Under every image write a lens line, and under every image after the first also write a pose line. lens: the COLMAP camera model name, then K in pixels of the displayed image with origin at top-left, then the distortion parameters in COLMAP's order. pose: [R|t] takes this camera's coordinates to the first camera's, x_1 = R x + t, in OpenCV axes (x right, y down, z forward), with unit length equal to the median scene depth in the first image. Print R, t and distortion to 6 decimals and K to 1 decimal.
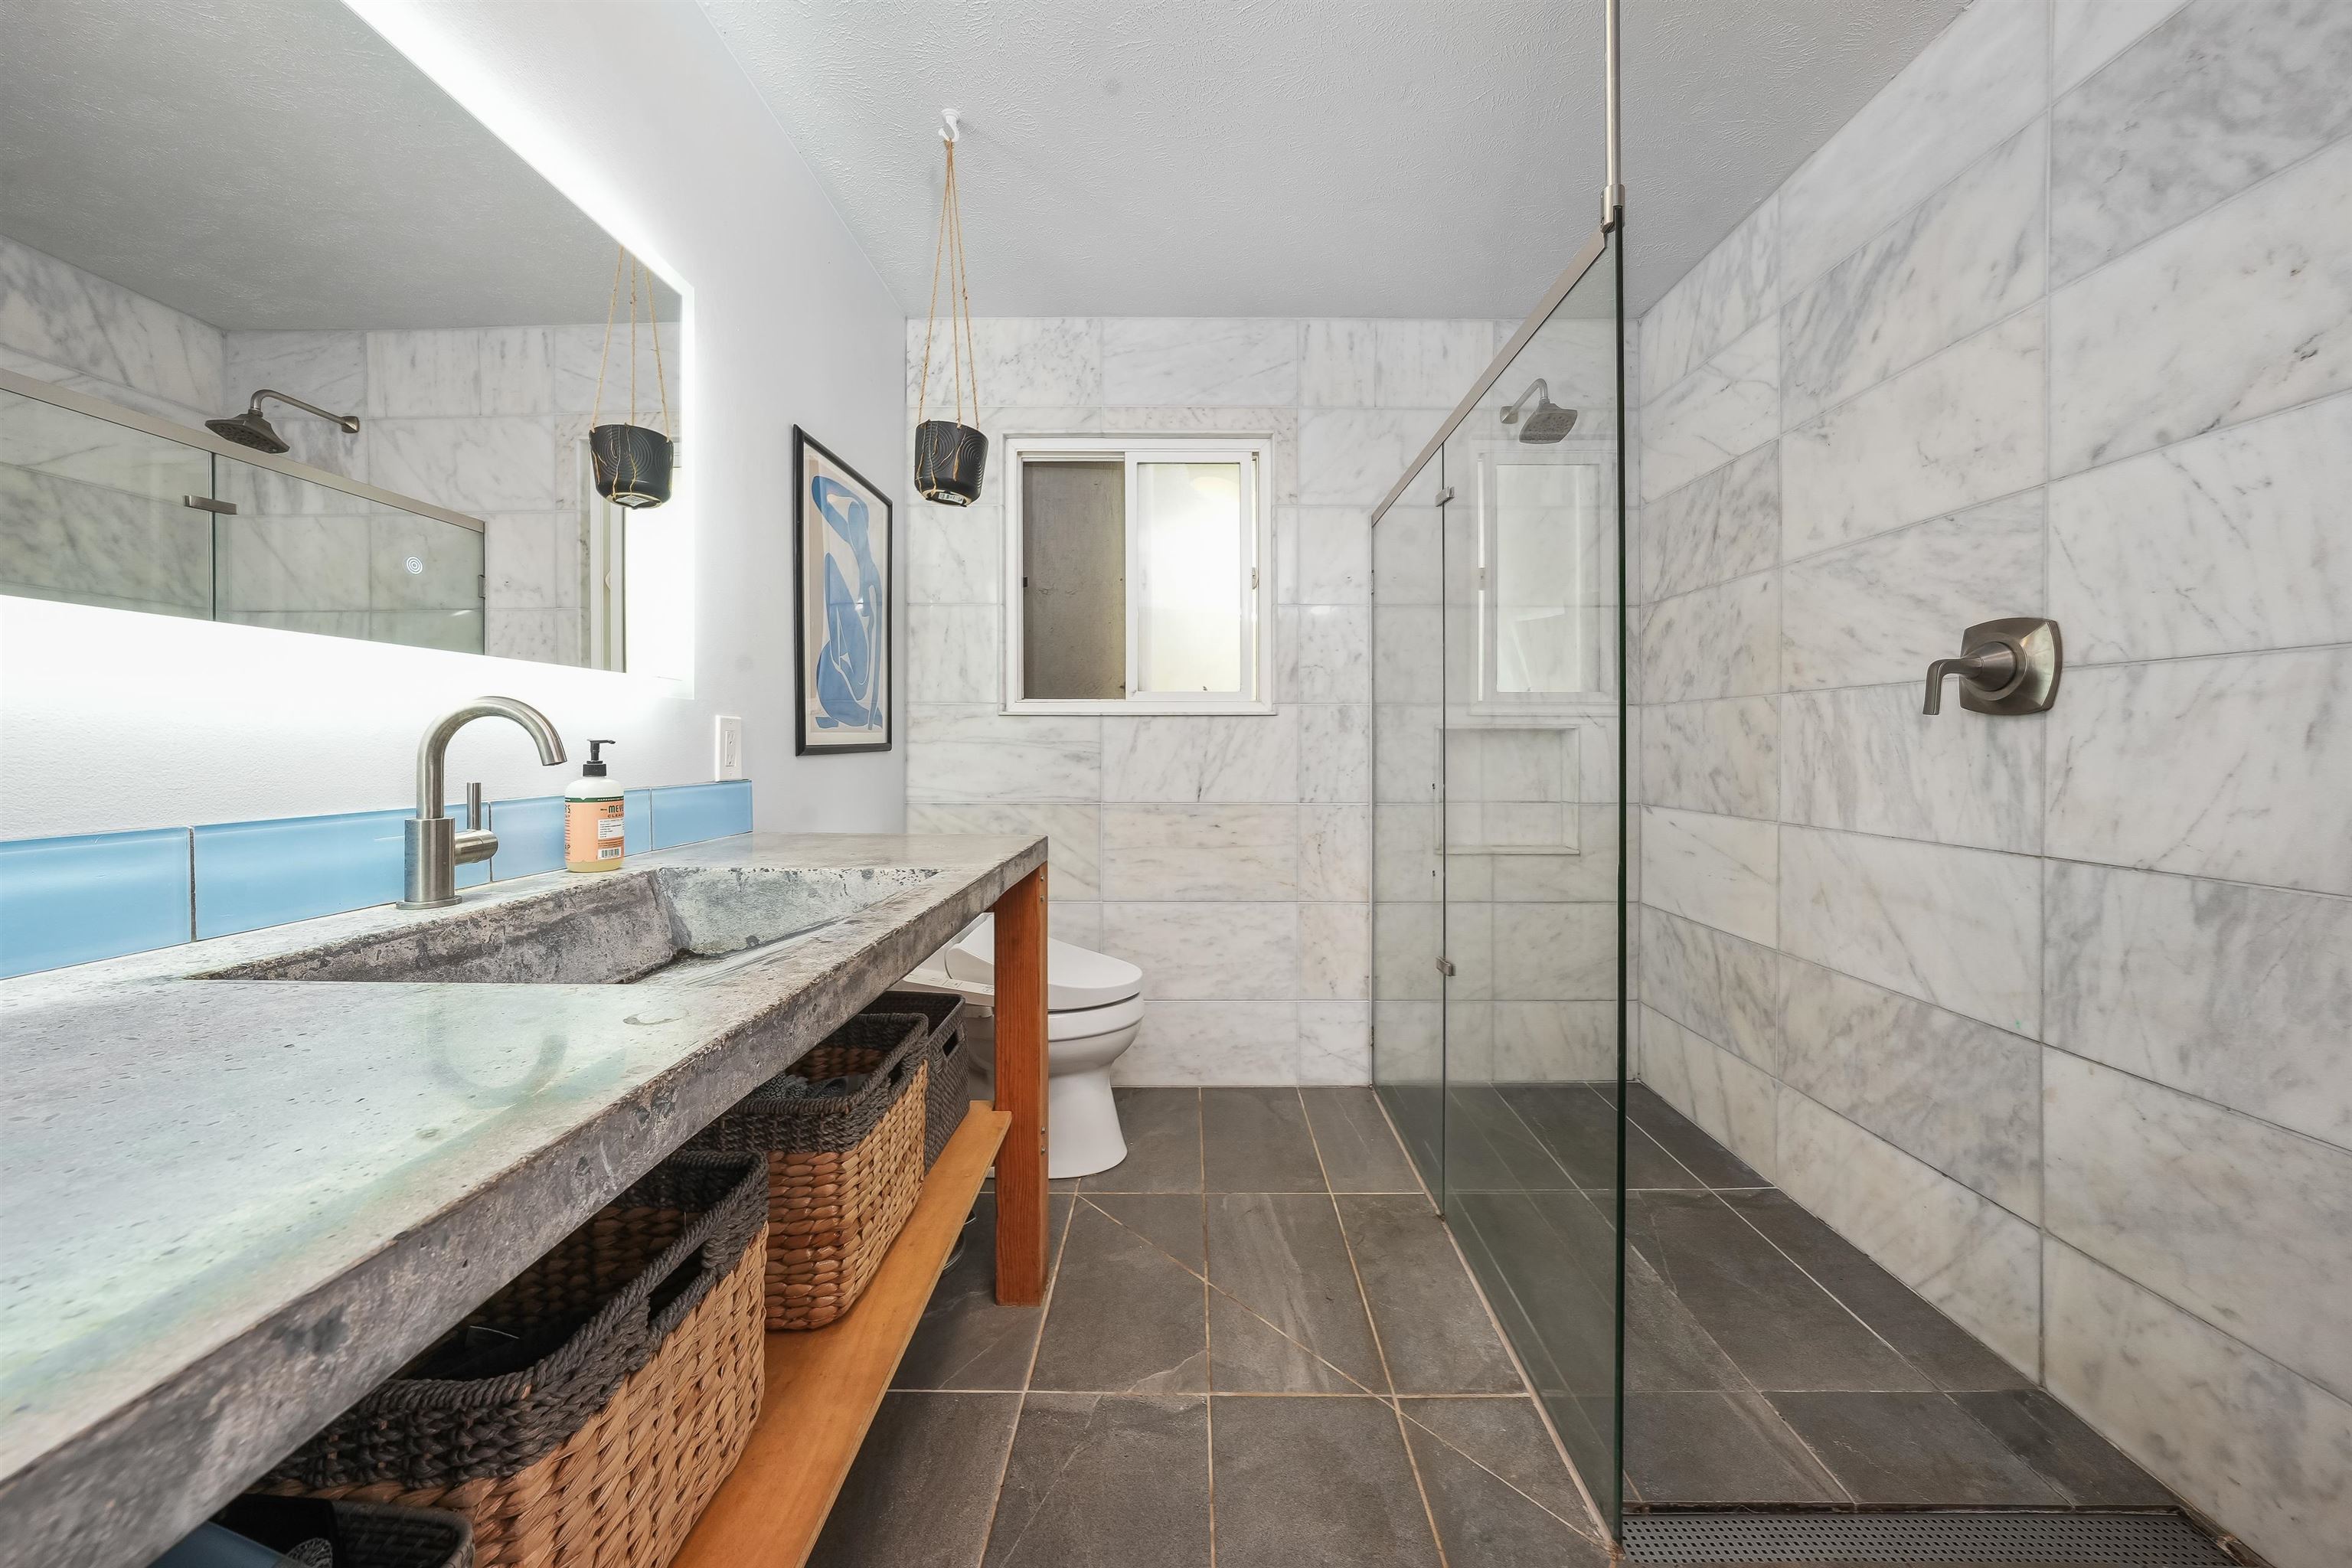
lens RADIAL K [[940.2, 0, 1172.2], [0, 940.2, 757.1], [0, 0, 1]] dist [-0.031027, 0.012998]
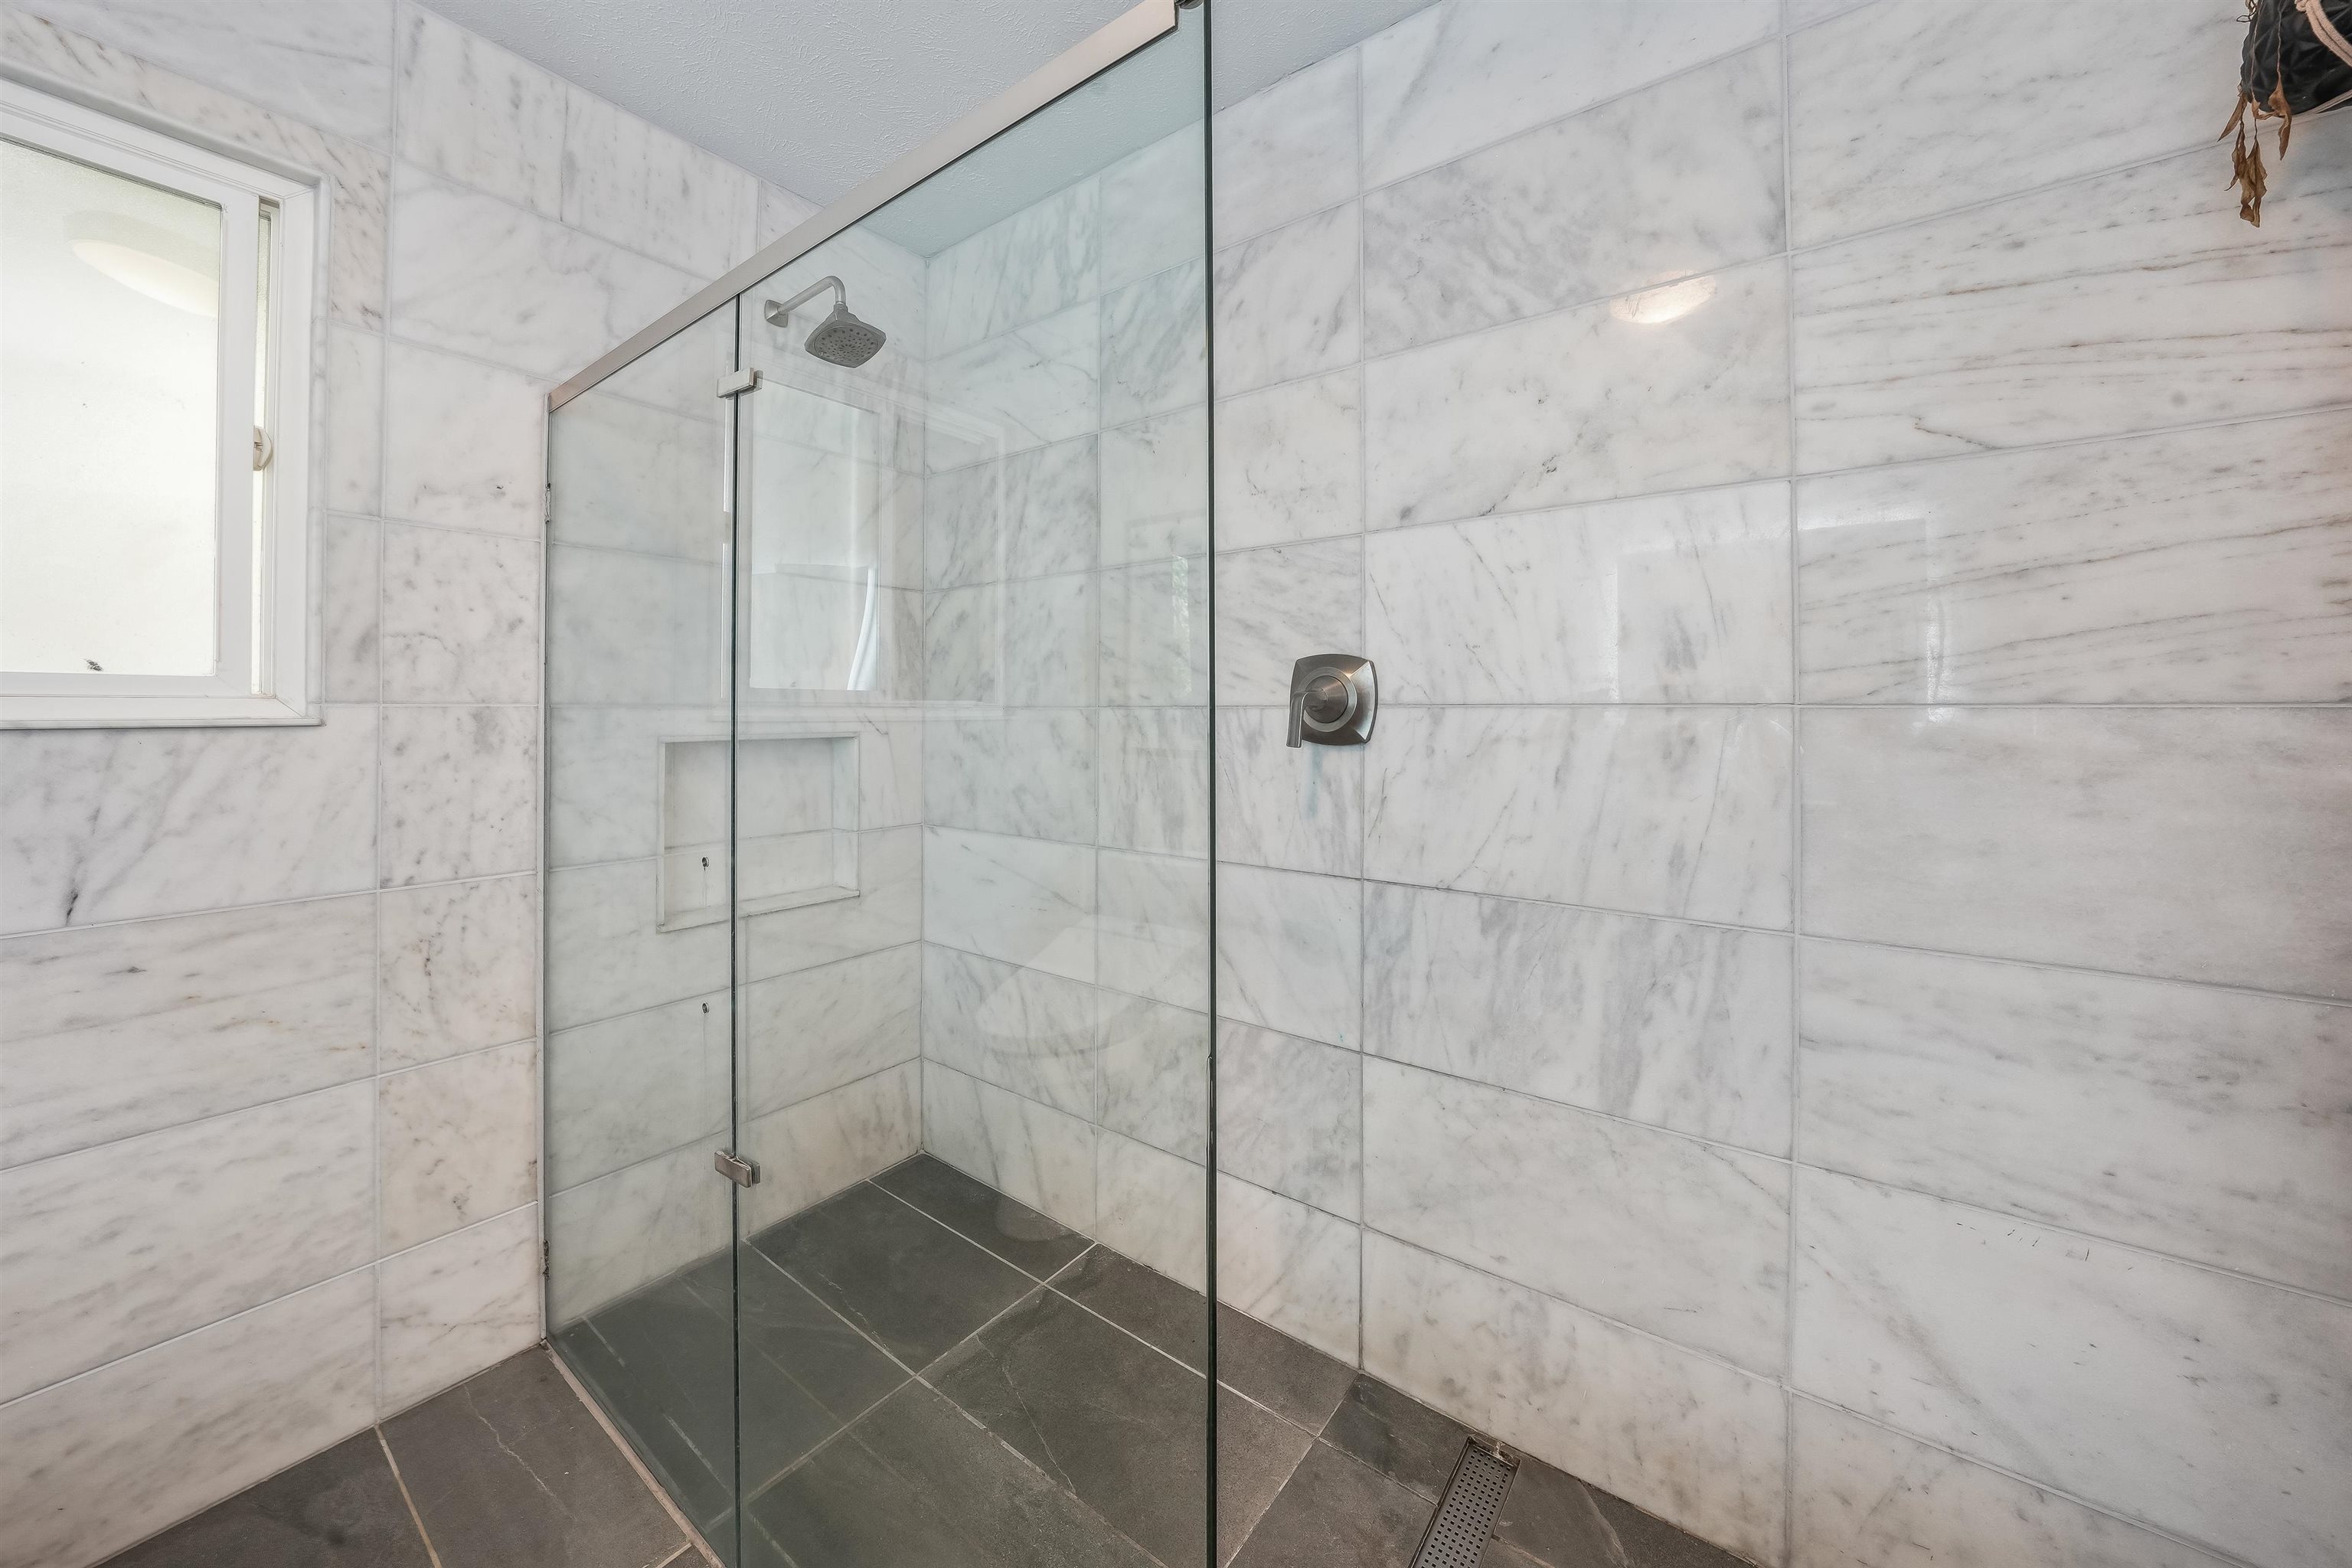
lens RADIAL K [[867.3, 0, 1228.7], [0, 867.3, 699.7], [0, 0, 1]] dist [-0.026740, 0.004853]
pose [[0.571553, 0.012616, 0.820468, 0.019380], [0.001237, 0.999867, -0.016236, -0.066394], [-0.820564, 0.010295, 0.571461, 0.430573]]
